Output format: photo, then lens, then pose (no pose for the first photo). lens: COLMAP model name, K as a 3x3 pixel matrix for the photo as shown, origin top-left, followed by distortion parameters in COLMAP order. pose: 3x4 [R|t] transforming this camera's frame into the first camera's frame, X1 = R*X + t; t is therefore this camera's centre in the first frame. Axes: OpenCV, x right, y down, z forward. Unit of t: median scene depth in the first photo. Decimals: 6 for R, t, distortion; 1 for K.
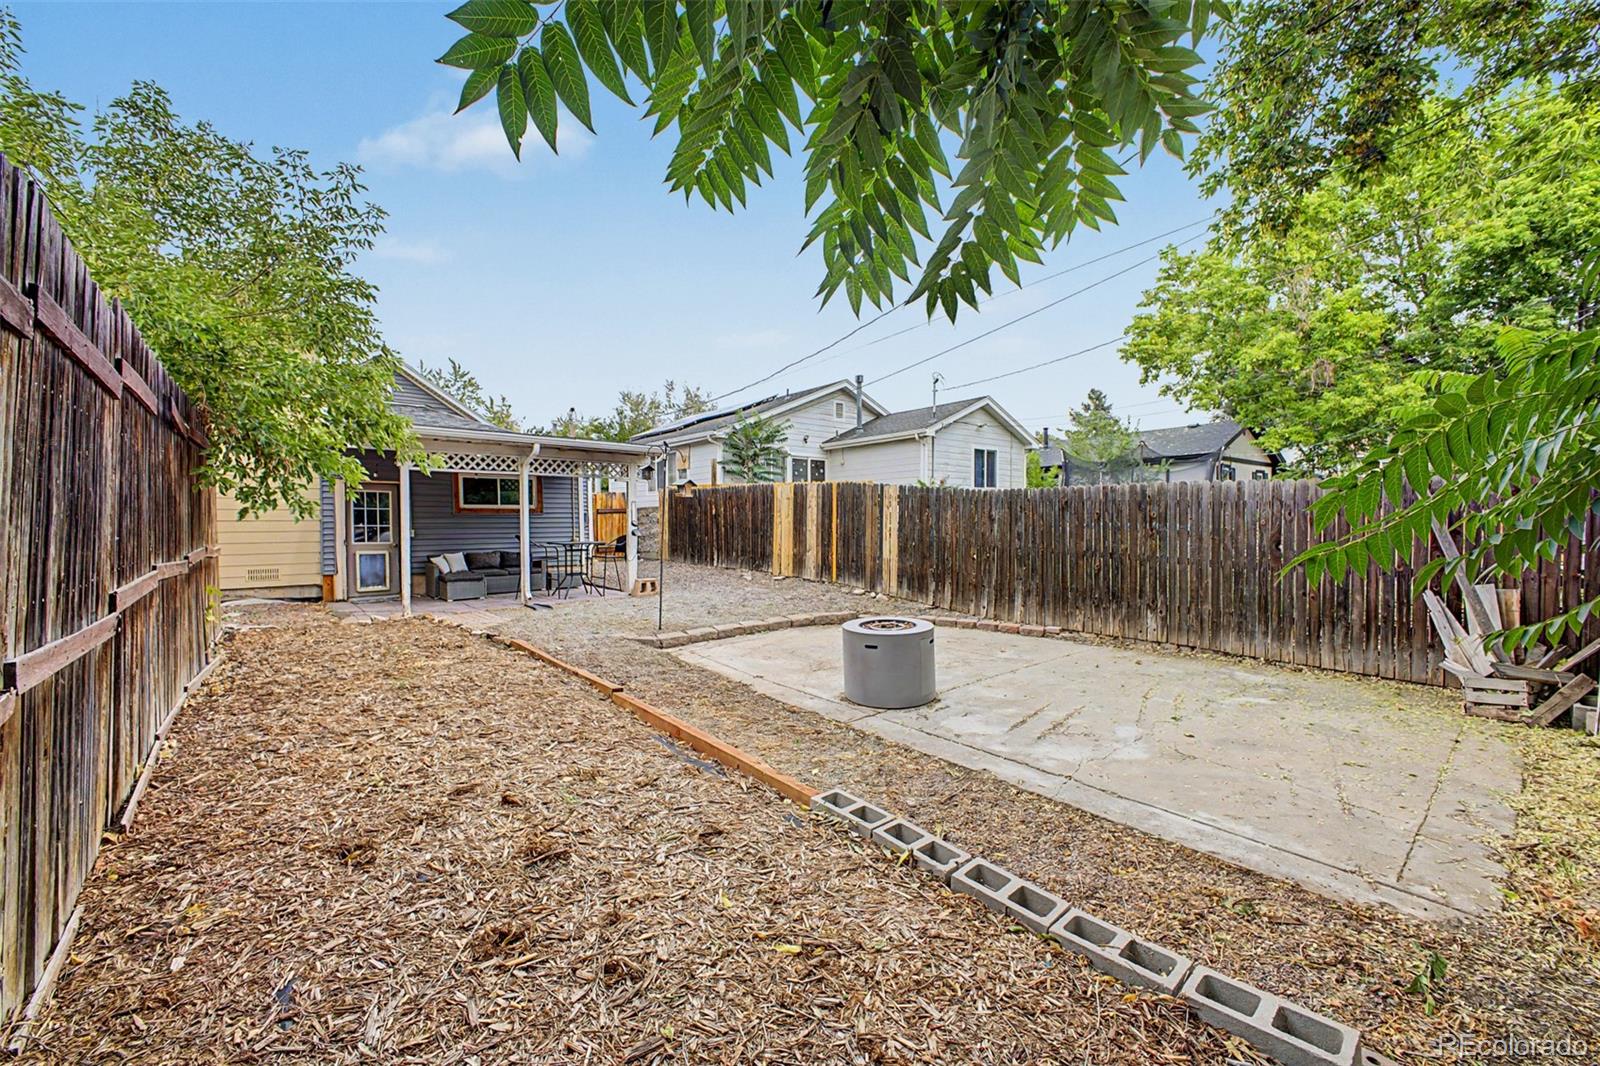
lens RADIAL K [[633.6, 0, 800.9], [0, 633.6, 528.2], [0, 0, 1]] dist [0.025058, -0.008825]
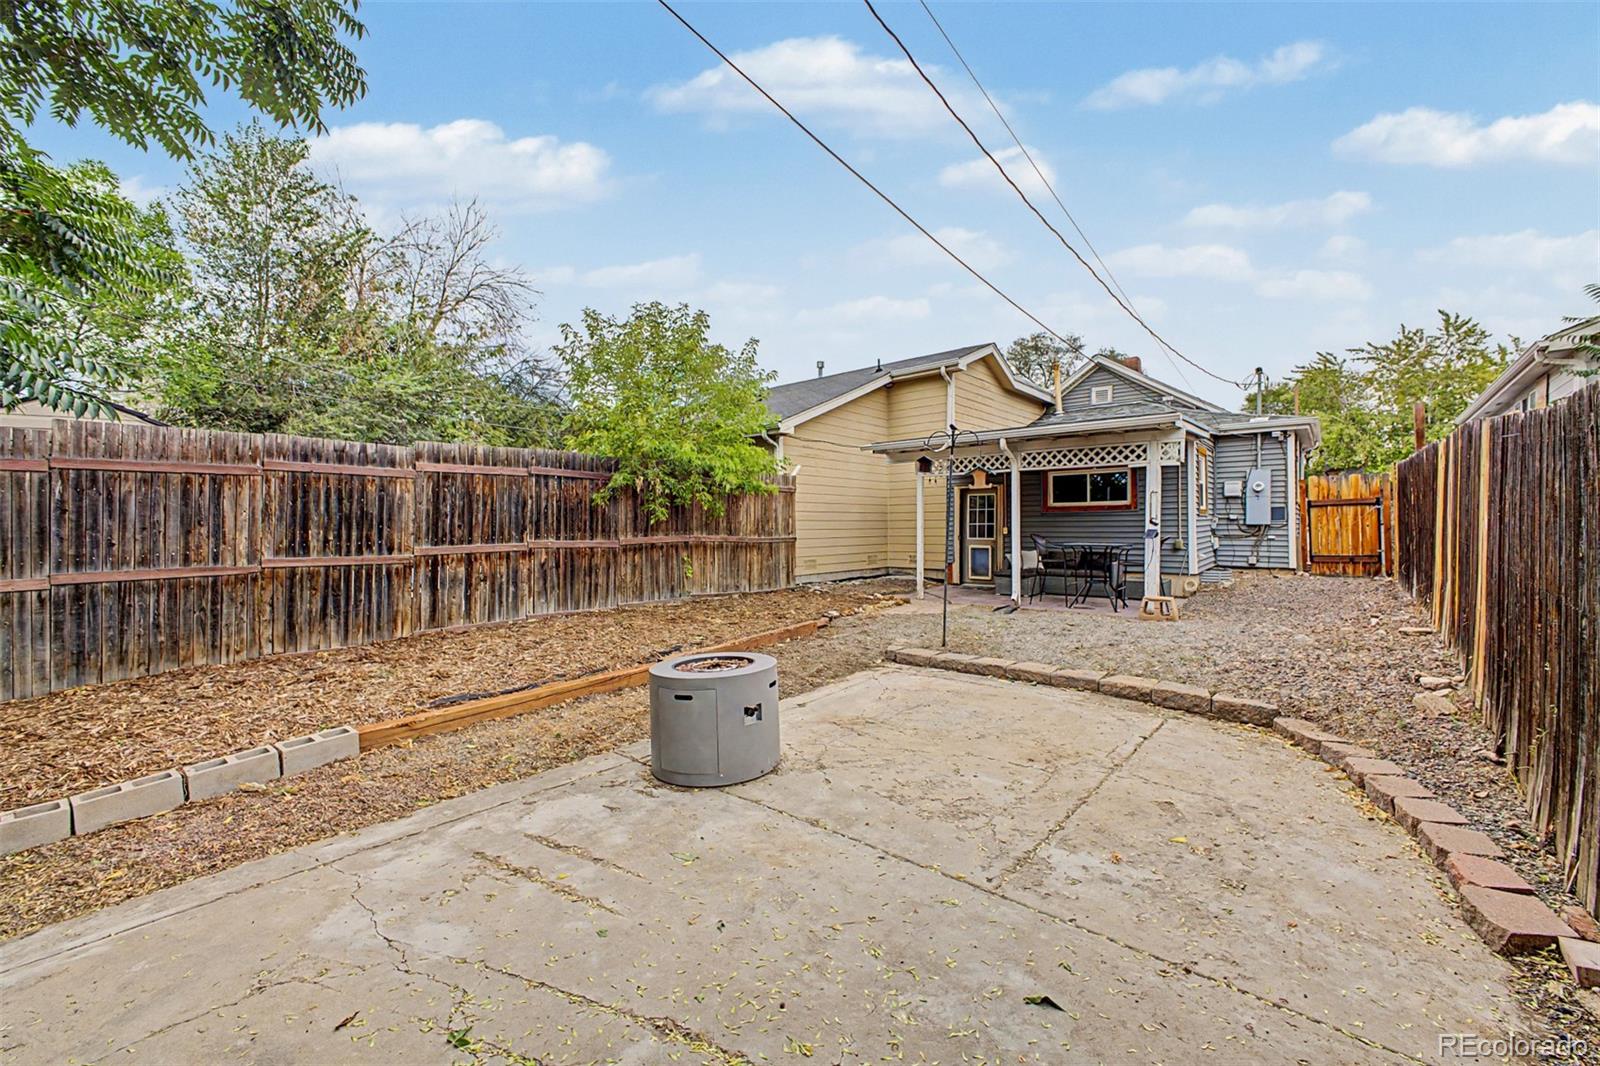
lens RADIAL K [[633.6, 0, 800.9], [0, 633.6, 528.2], [0, 0, 1]] dist [0.025058, -0.008825]
pose [[0.172919, 0.011794, -0.984865, 0.470786], [-0.008755, 0.999907, 0.010437, -0.005089], [0.984897, 0.006817, 0.173006, 0.532258]]
